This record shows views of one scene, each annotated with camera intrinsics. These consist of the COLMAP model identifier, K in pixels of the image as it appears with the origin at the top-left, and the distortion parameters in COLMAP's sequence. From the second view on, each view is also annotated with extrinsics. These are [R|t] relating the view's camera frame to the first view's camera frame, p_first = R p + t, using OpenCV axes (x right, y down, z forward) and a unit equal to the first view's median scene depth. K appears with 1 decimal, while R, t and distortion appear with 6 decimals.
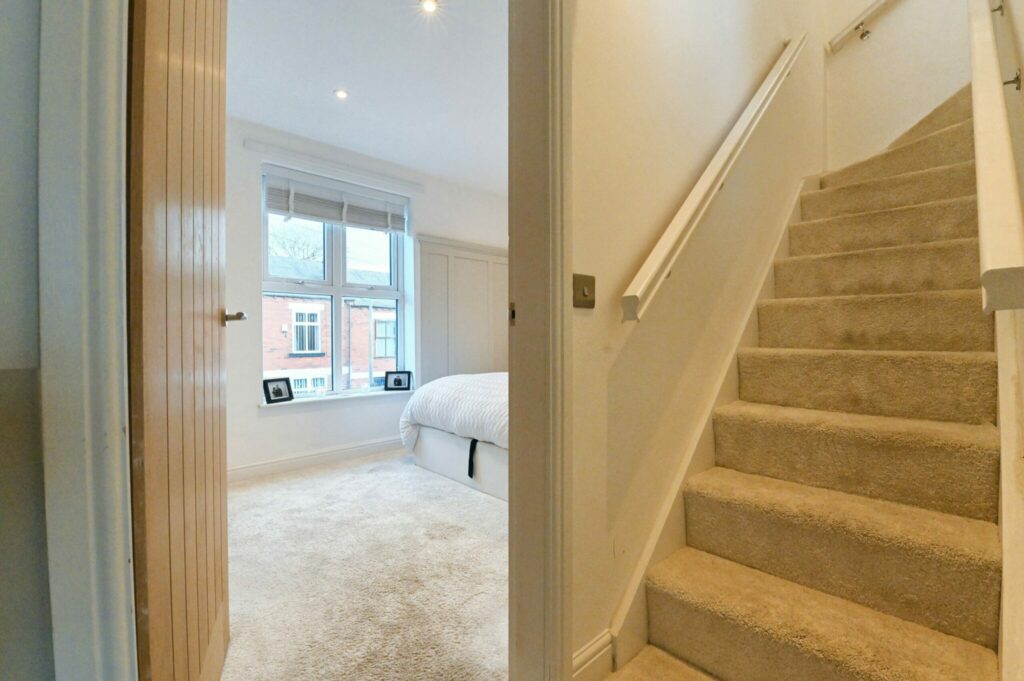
lens RADIAL K [[443.1, 0, 515.6], [0, 443.1, 340.0], [0, 0, 1]] dist [0.000456, -0.014515]
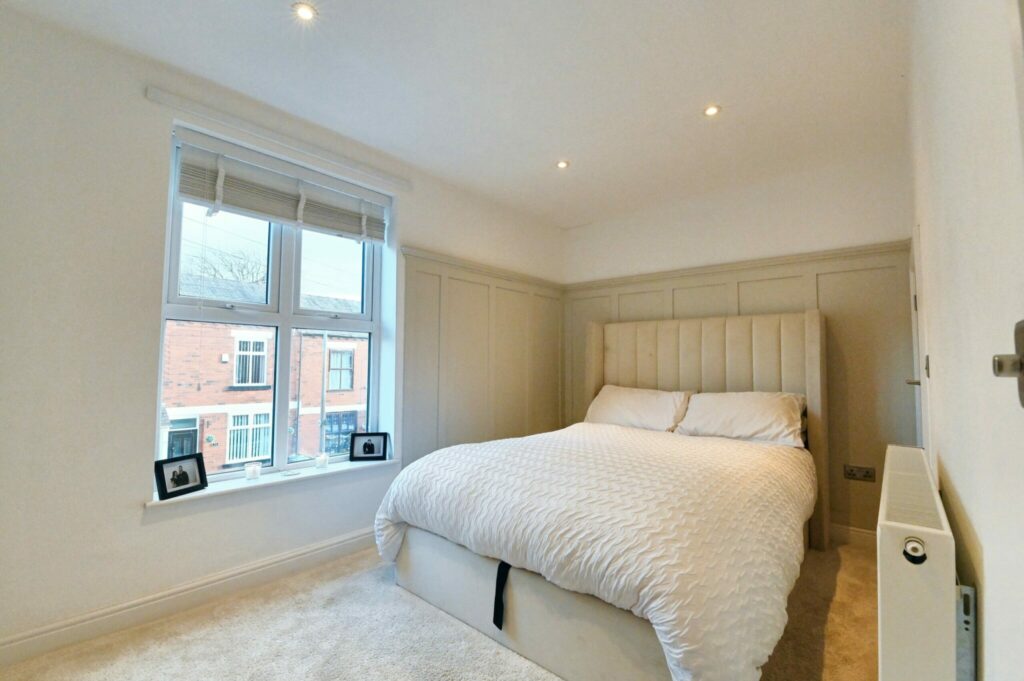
lens RADIAL K [[443.1, 0, 515.6], [0, 443.1, 340.0], [0, 0, 1]] dist [0.000456, -0.014515]
pose [[0.995530, 0.013827, 0.093429, -0.101410], [-0.007521, 0.997689, -0.067523, -0.033256], [-0.094147, 0.066518, 0.993334, 0.263124]]
